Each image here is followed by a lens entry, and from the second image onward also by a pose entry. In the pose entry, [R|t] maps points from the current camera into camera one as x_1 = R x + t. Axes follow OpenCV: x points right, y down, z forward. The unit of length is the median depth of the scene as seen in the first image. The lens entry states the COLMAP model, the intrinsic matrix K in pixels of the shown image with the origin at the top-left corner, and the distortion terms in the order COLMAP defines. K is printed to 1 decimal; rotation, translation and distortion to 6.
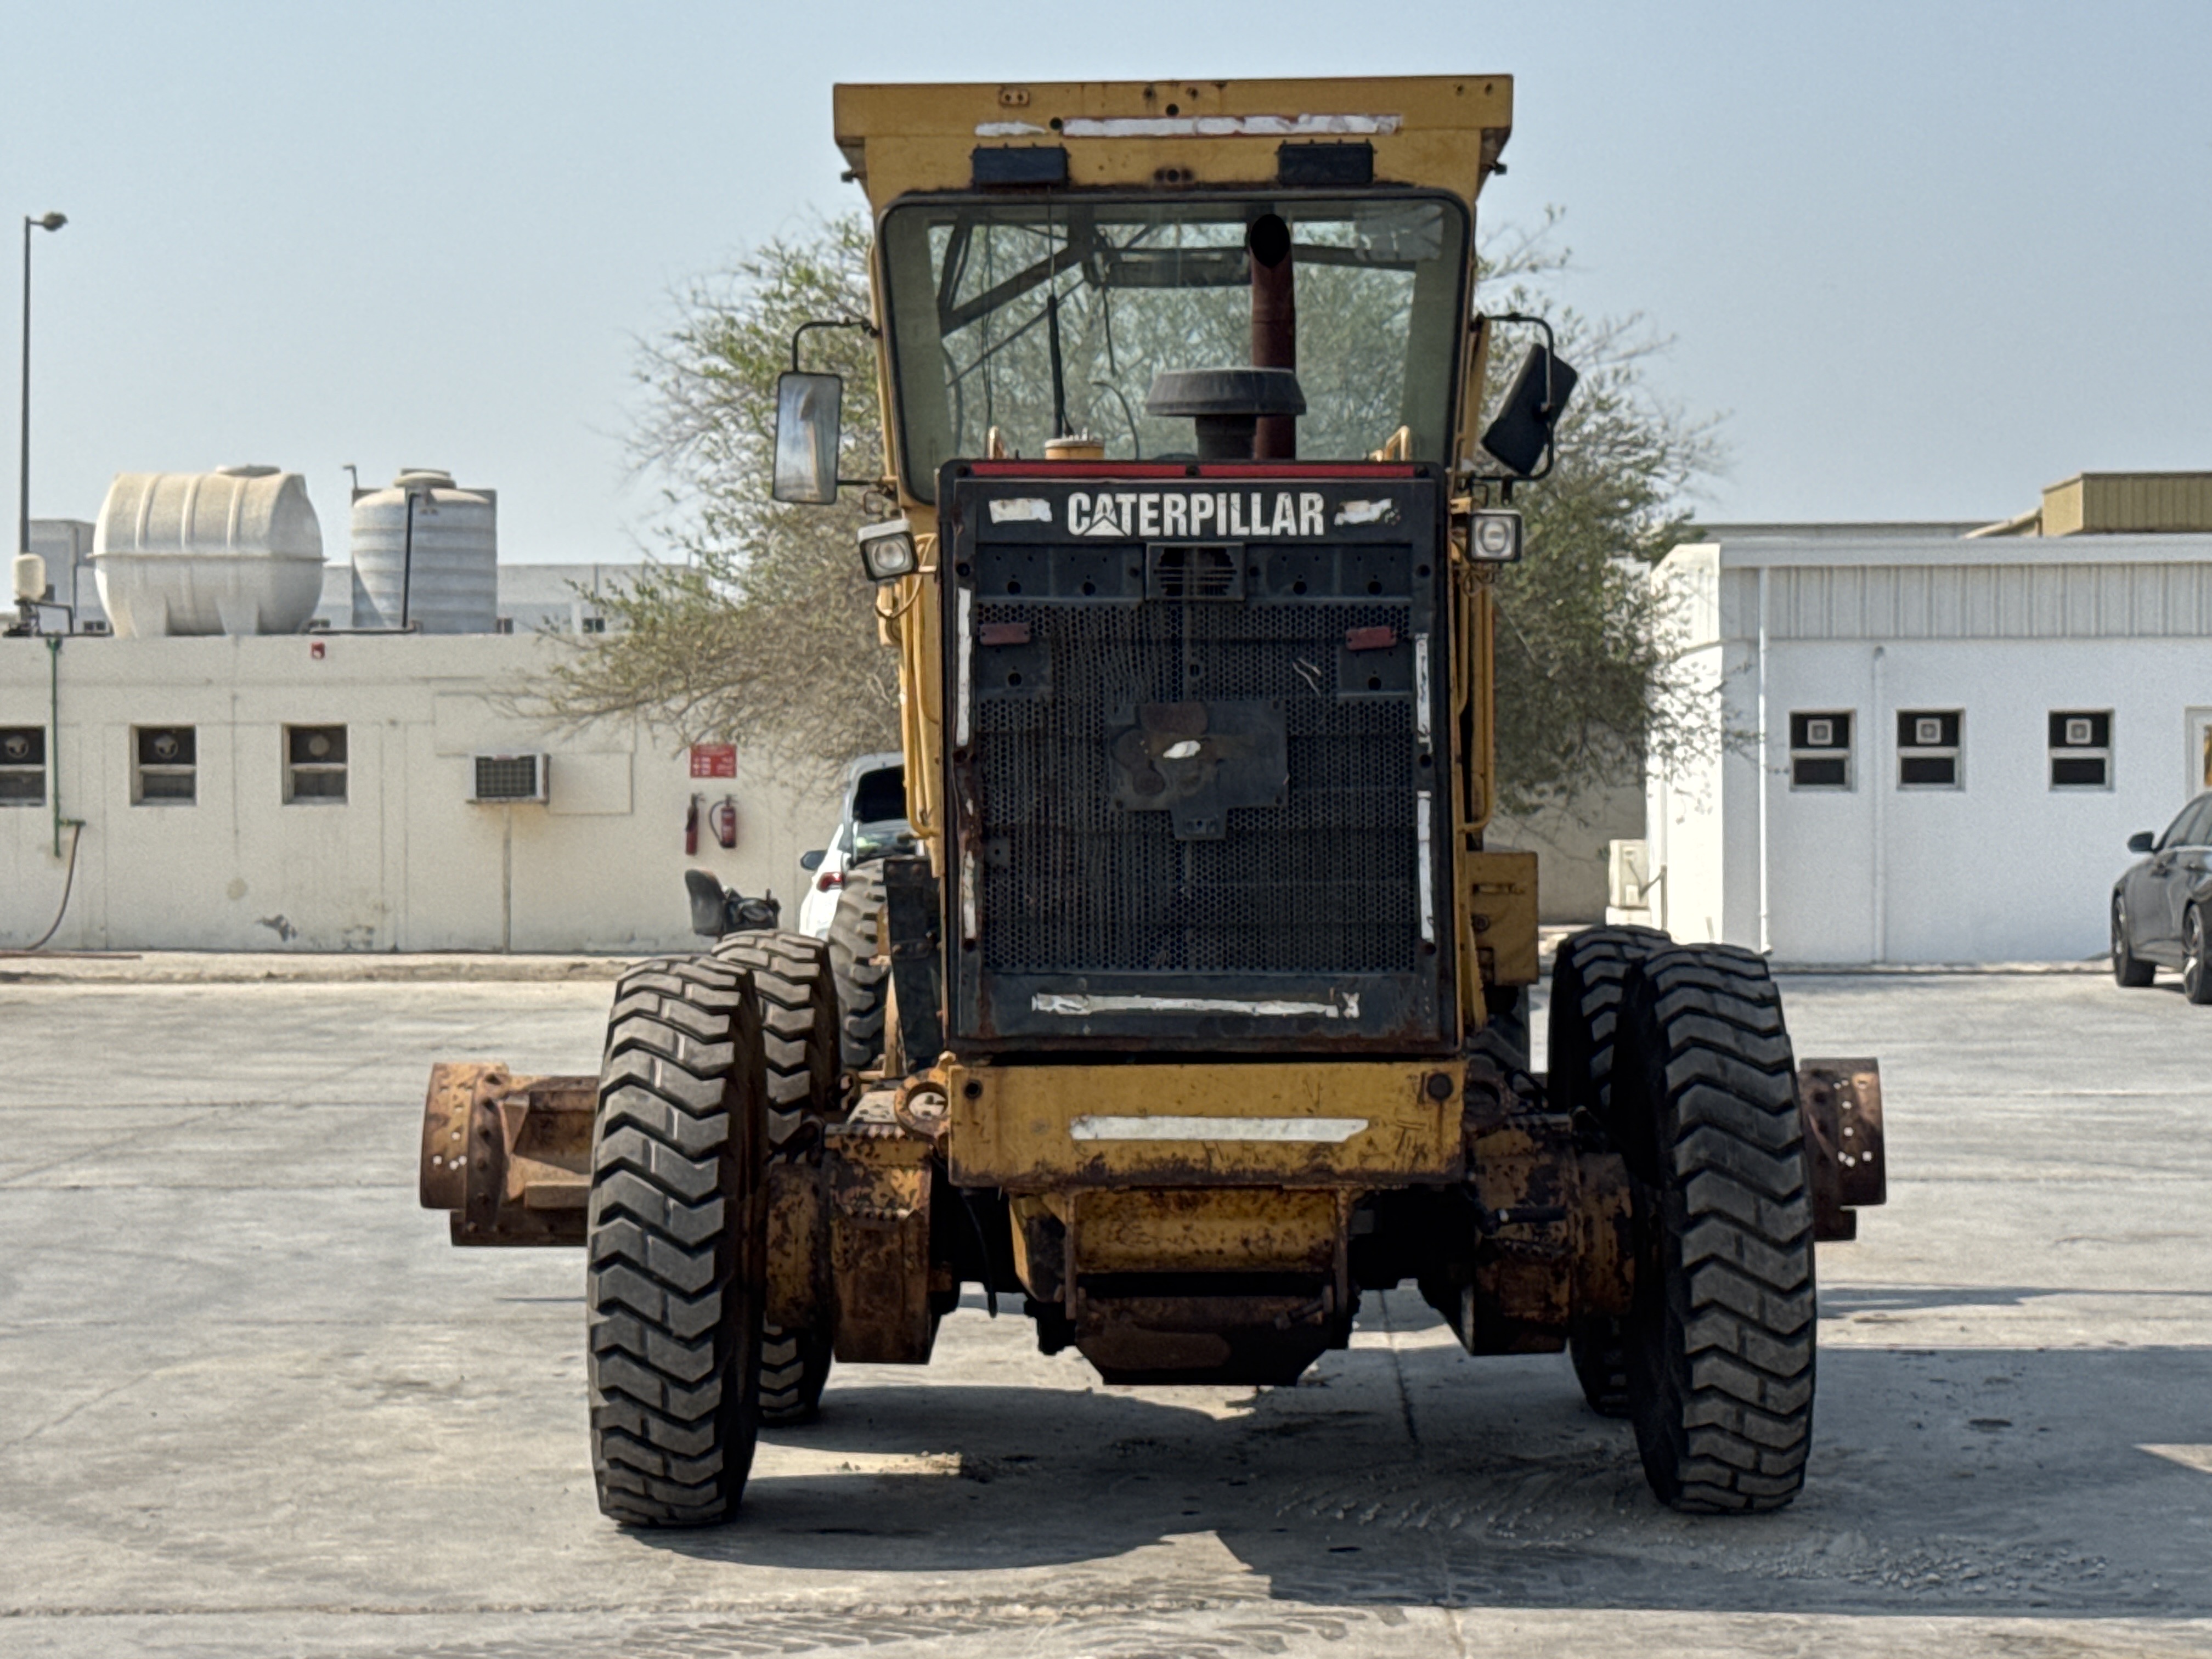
lens RADIAL K [[4814.7, 0, 1106.0], [0, 4814.7, 829.5], [0, 0, 1]] dist [0.568510, -0.020073]
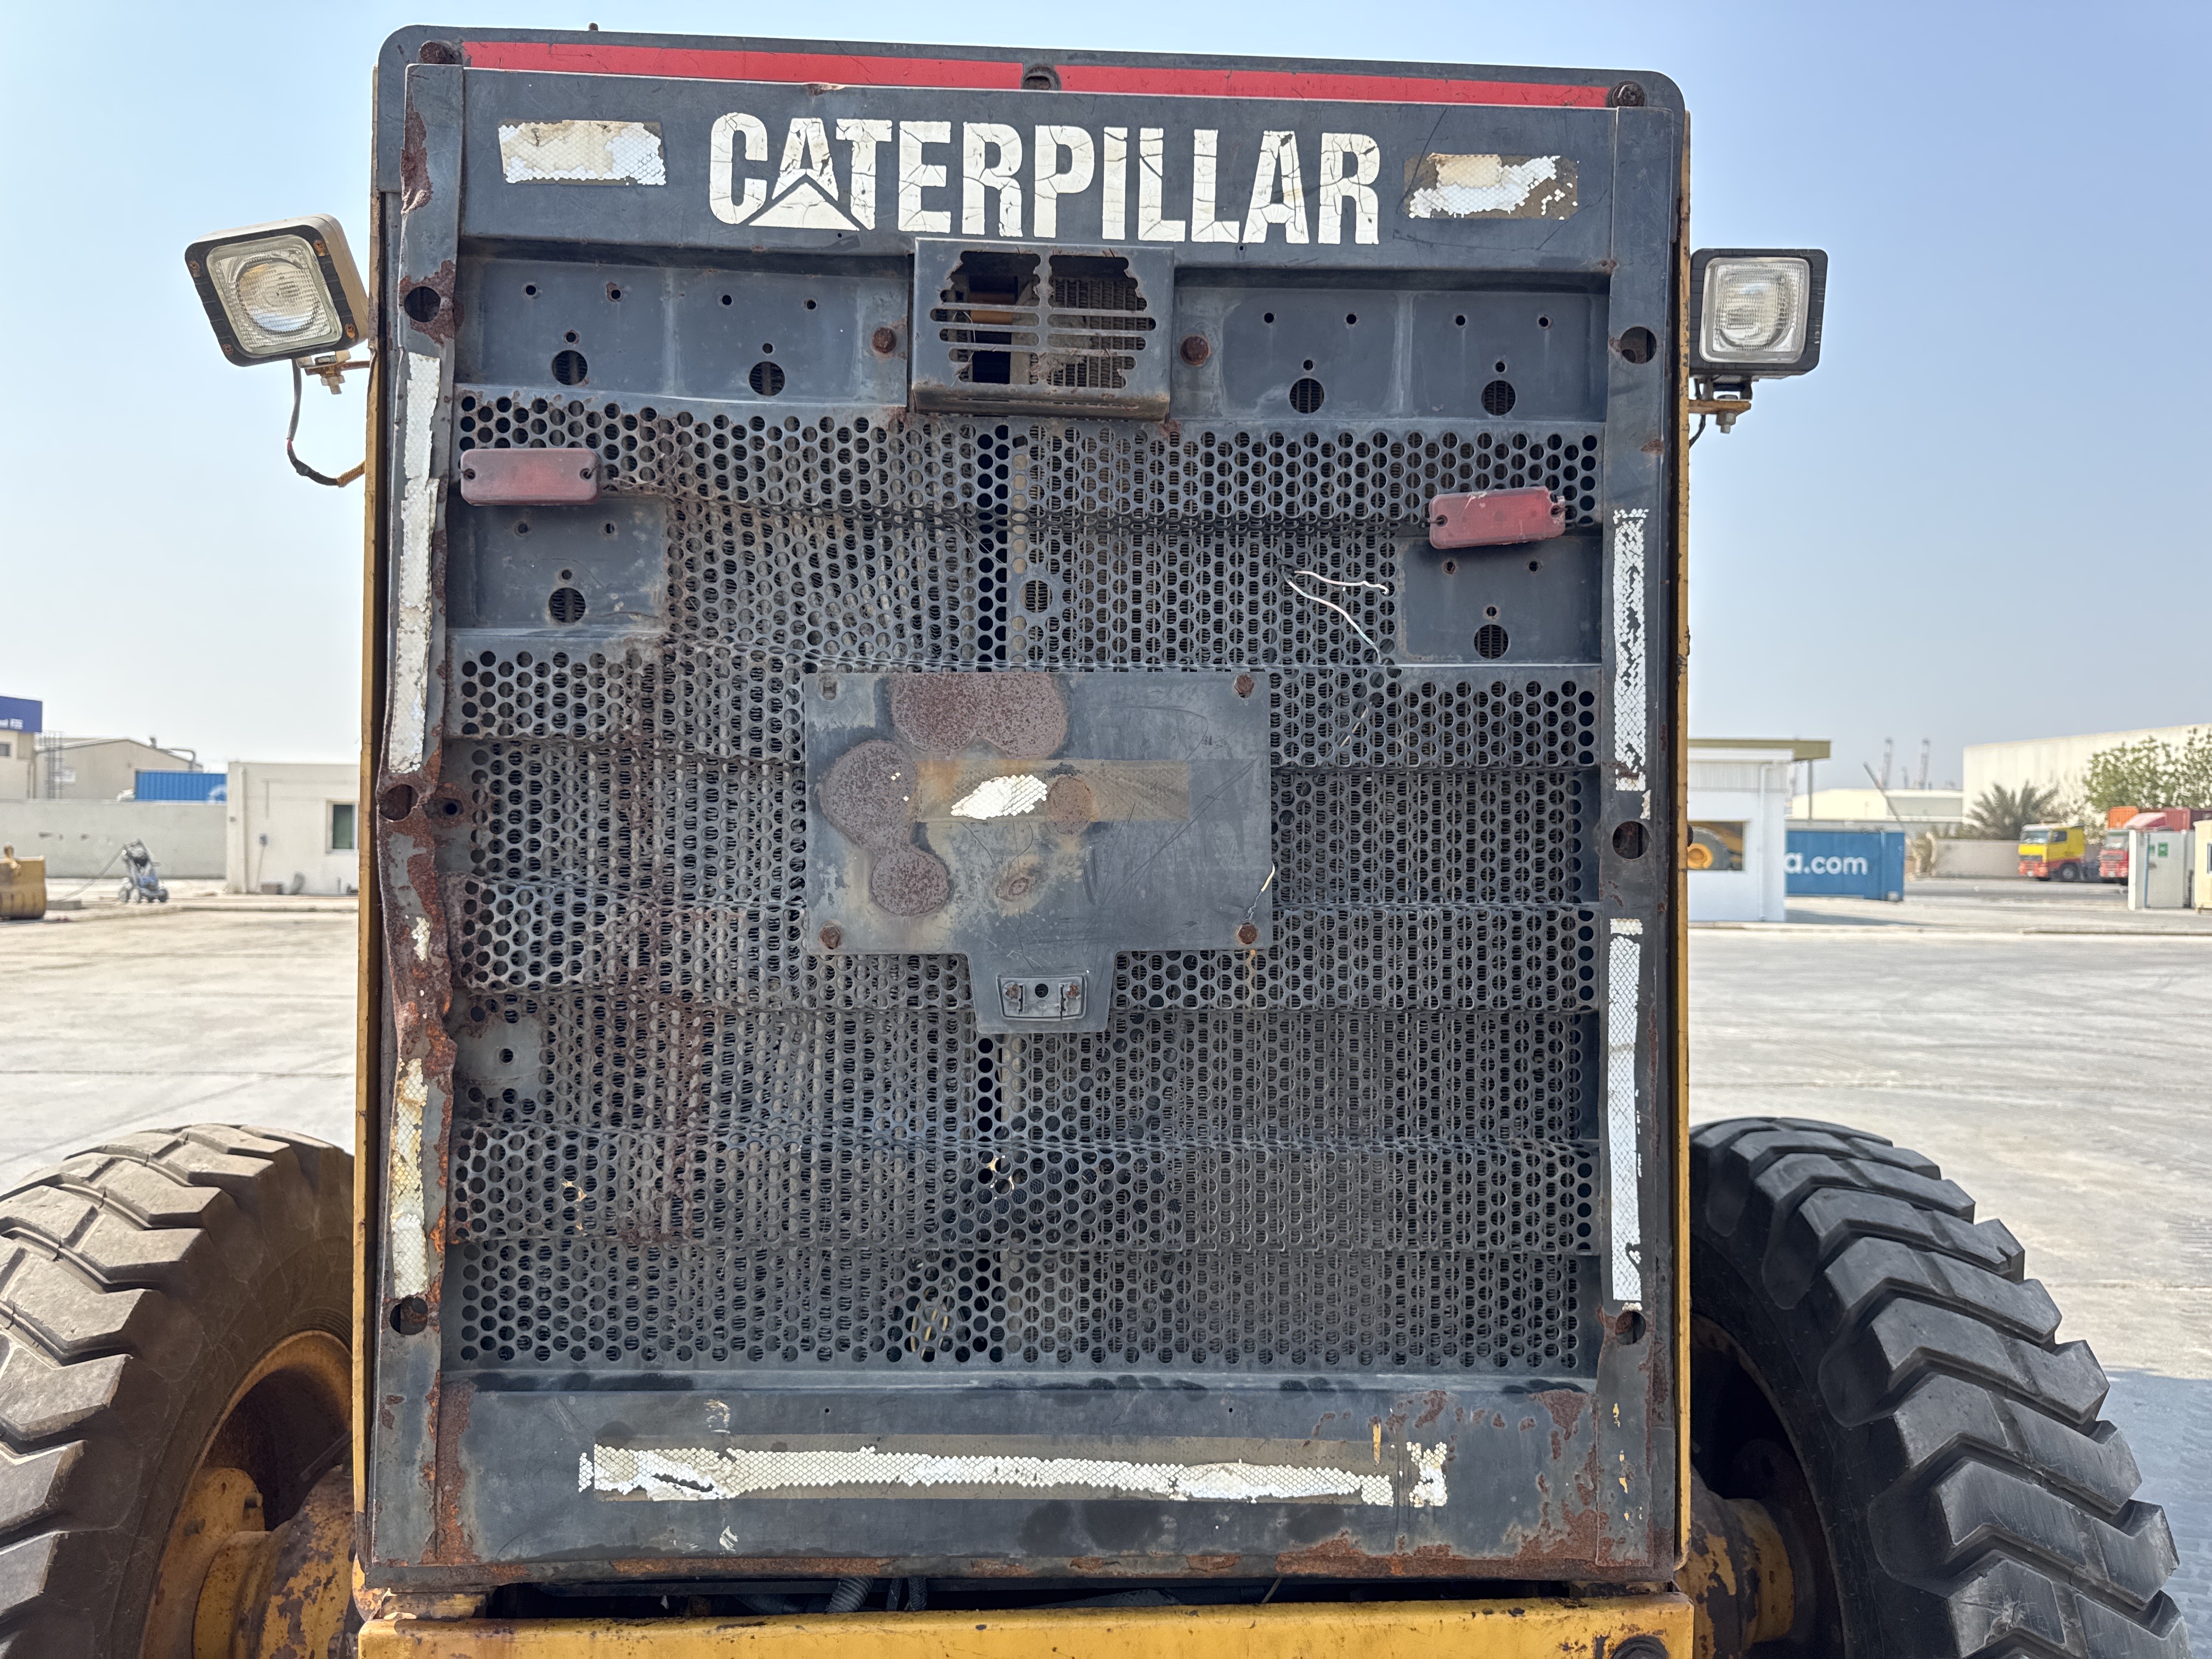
lens RADIAL K [[1596.7, 0, 1106.0], [0, 1596.7, 829.5], [0, 0, 1]] dist [0.104186, -0.231170]
pose [[0.997702, 0.020425, 0.064603, 0.016079], [-0.019723, 0.999739, -0.011486, -0.012711], [-0.064820, 0.010185, 0.997845, 0.872724]]
